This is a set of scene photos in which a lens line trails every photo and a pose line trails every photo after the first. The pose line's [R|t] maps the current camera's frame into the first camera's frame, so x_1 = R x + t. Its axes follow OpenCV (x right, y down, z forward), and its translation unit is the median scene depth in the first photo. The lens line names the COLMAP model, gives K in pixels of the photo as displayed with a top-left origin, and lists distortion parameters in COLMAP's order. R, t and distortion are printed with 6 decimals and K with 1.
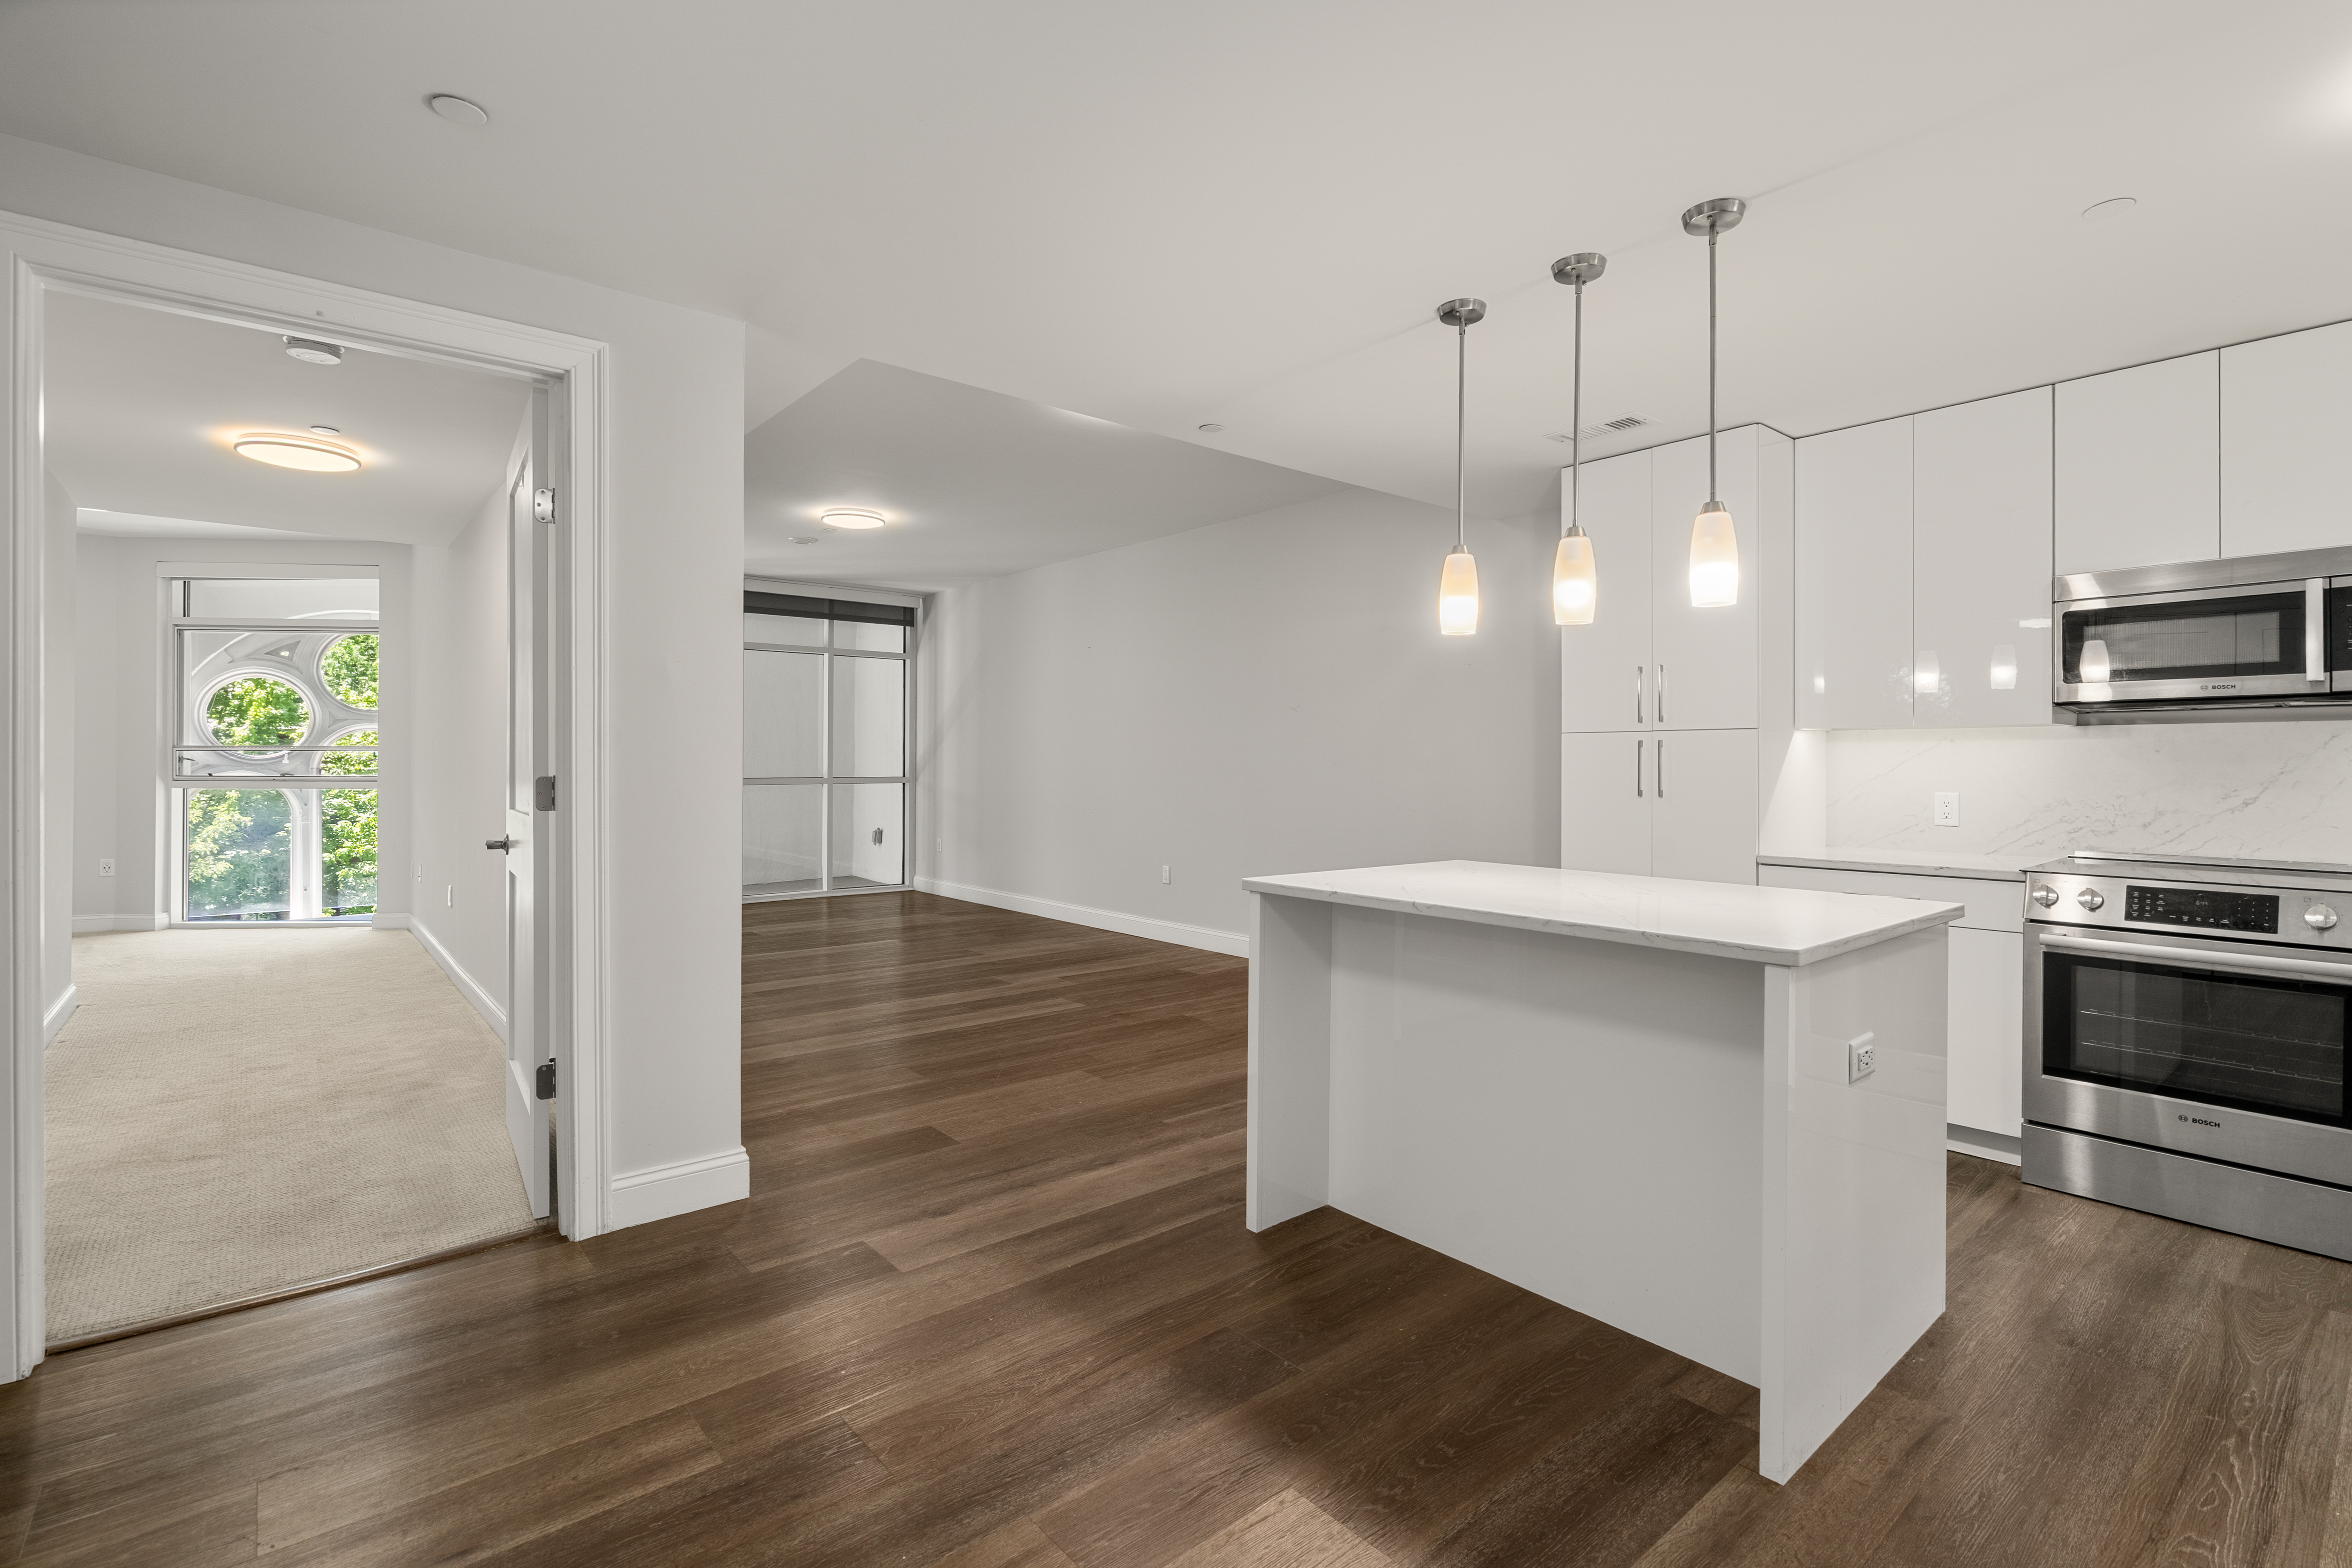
lens RADIAL K [[1080.2, 0, 1183.8], [0, 1080.2, 757.6], [0, 0, 1]] dist [0.000516, 0.000066]
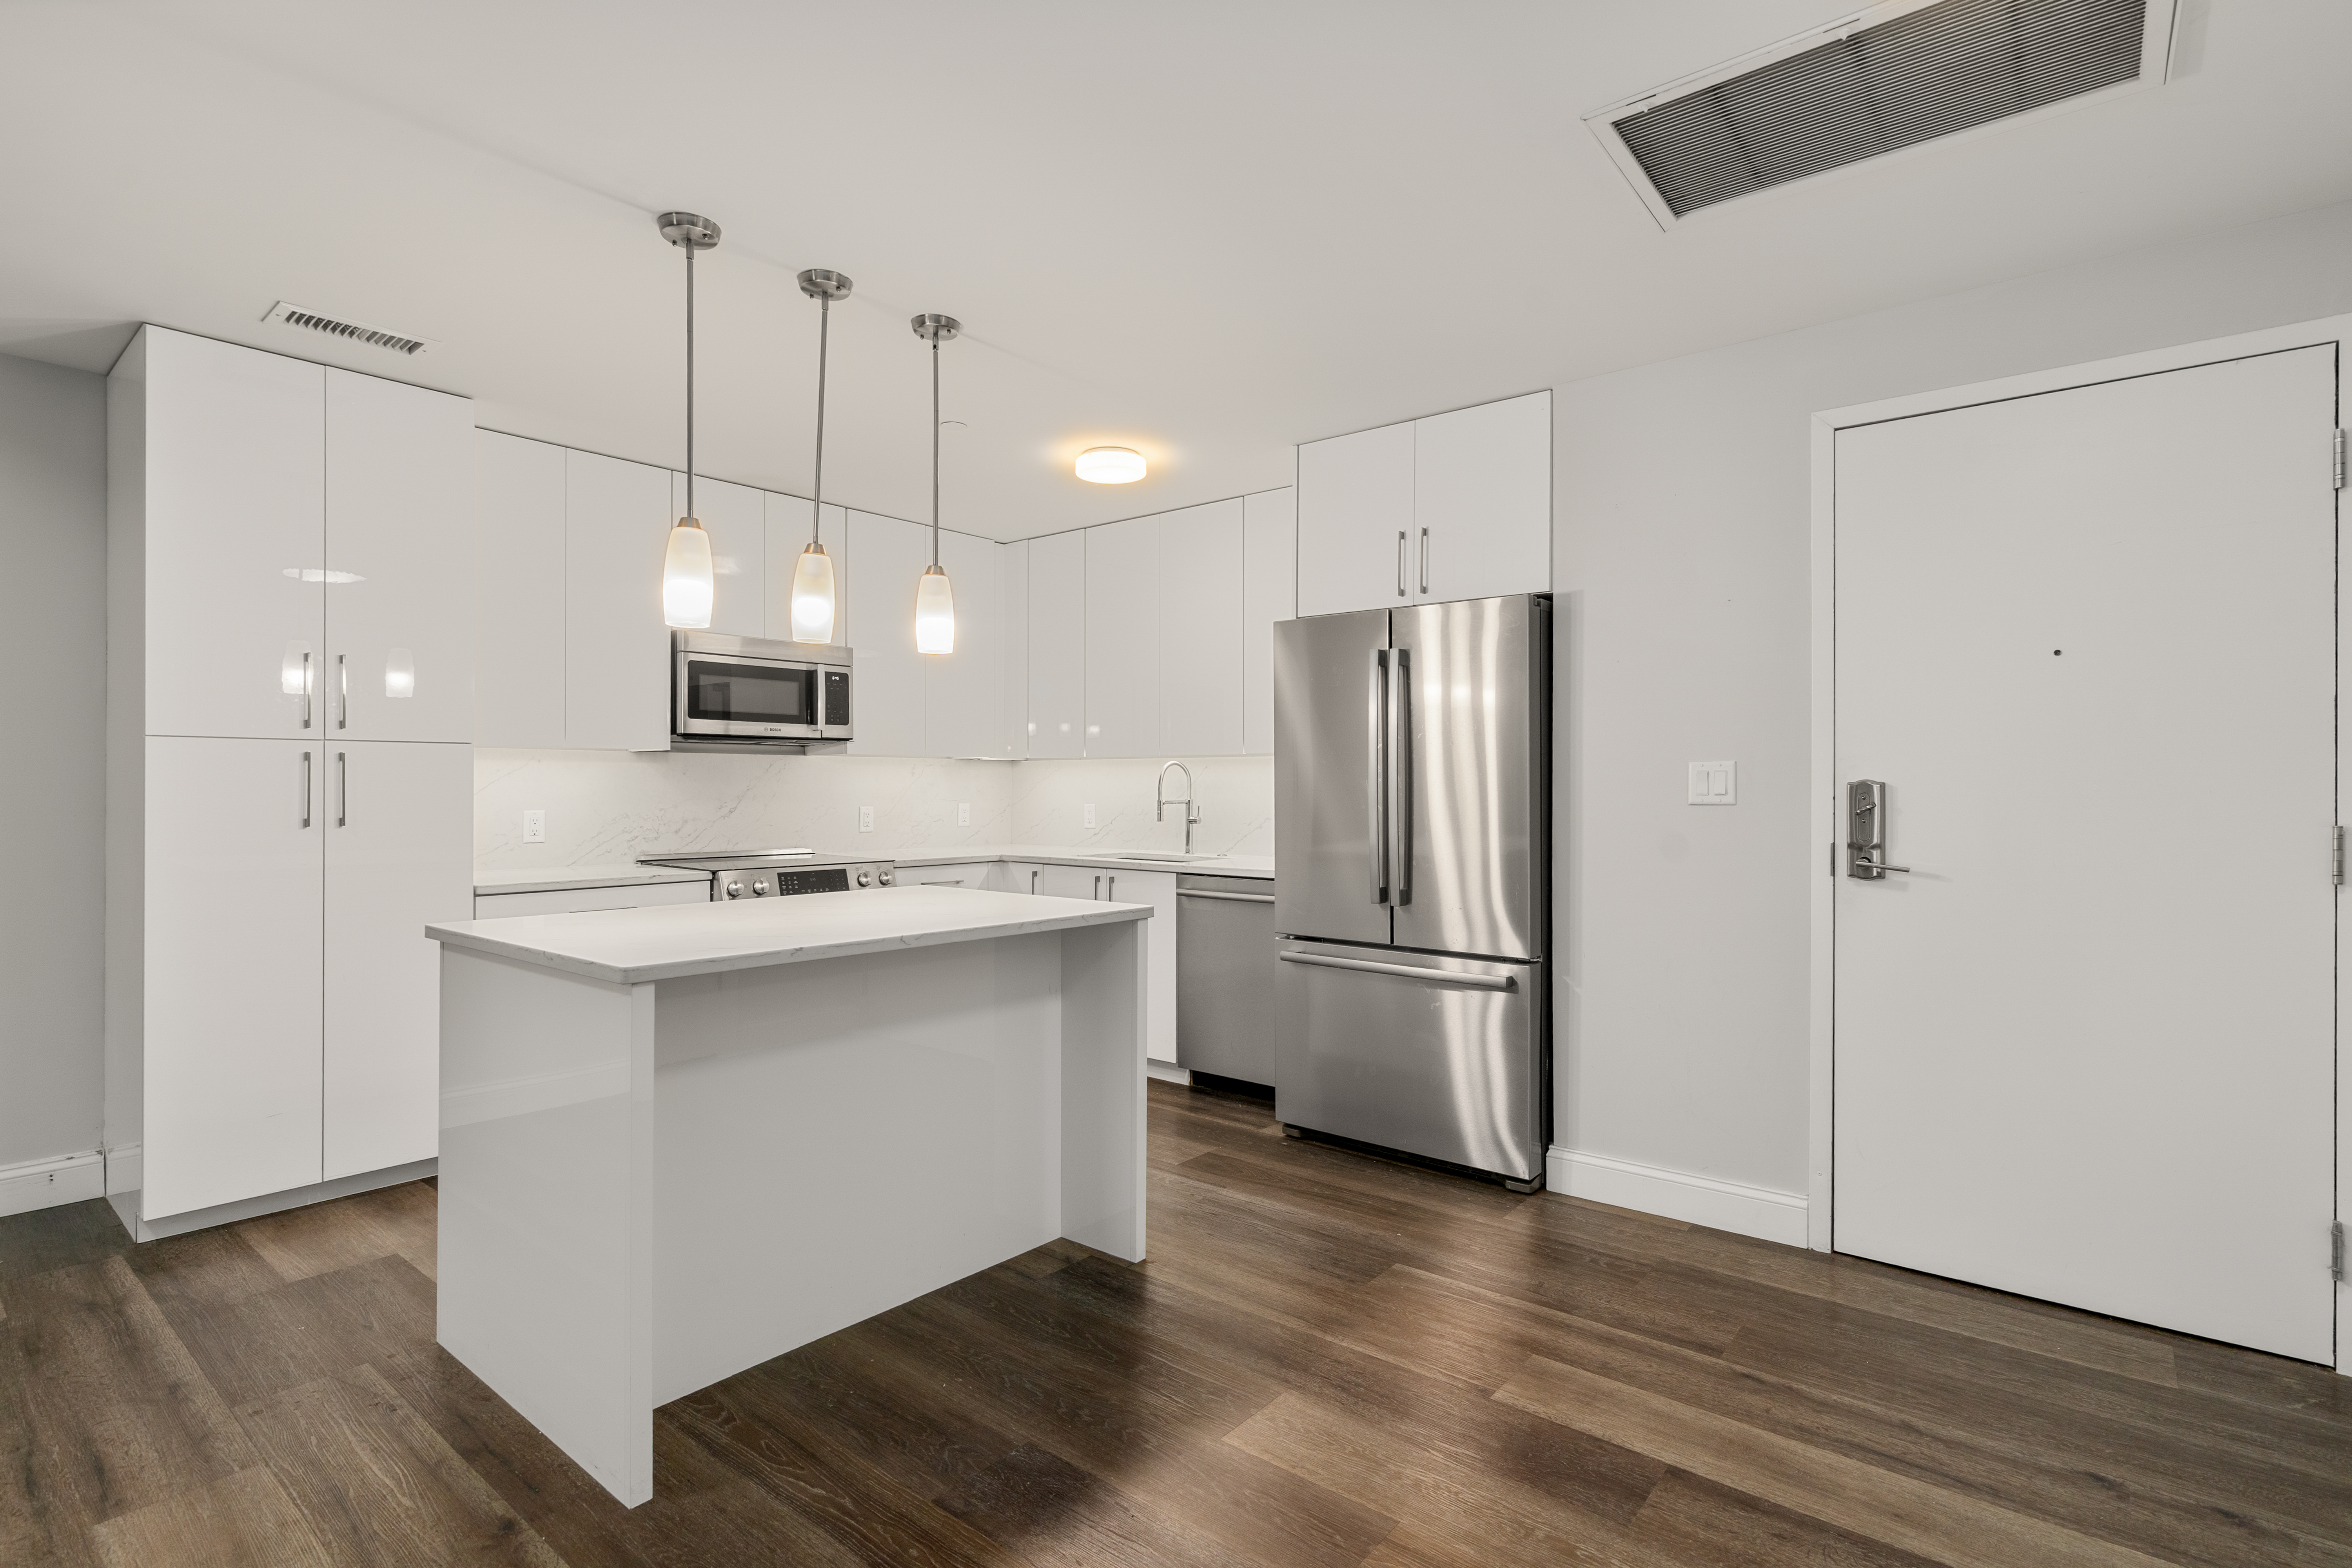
lens RADIAL K [[1145.0, 0, 1176.0], [0, 1145.0, 784.0], [0, 0, 1]] dist [0.029385, -0.000051]
pose [[-0.173383, -0.002536, 0.984851, -0.686315], [-0.008010, 0.999967, 0.001165, 0.000490], [-0.984822, -0.007686, -0.173398, 0.812070]]
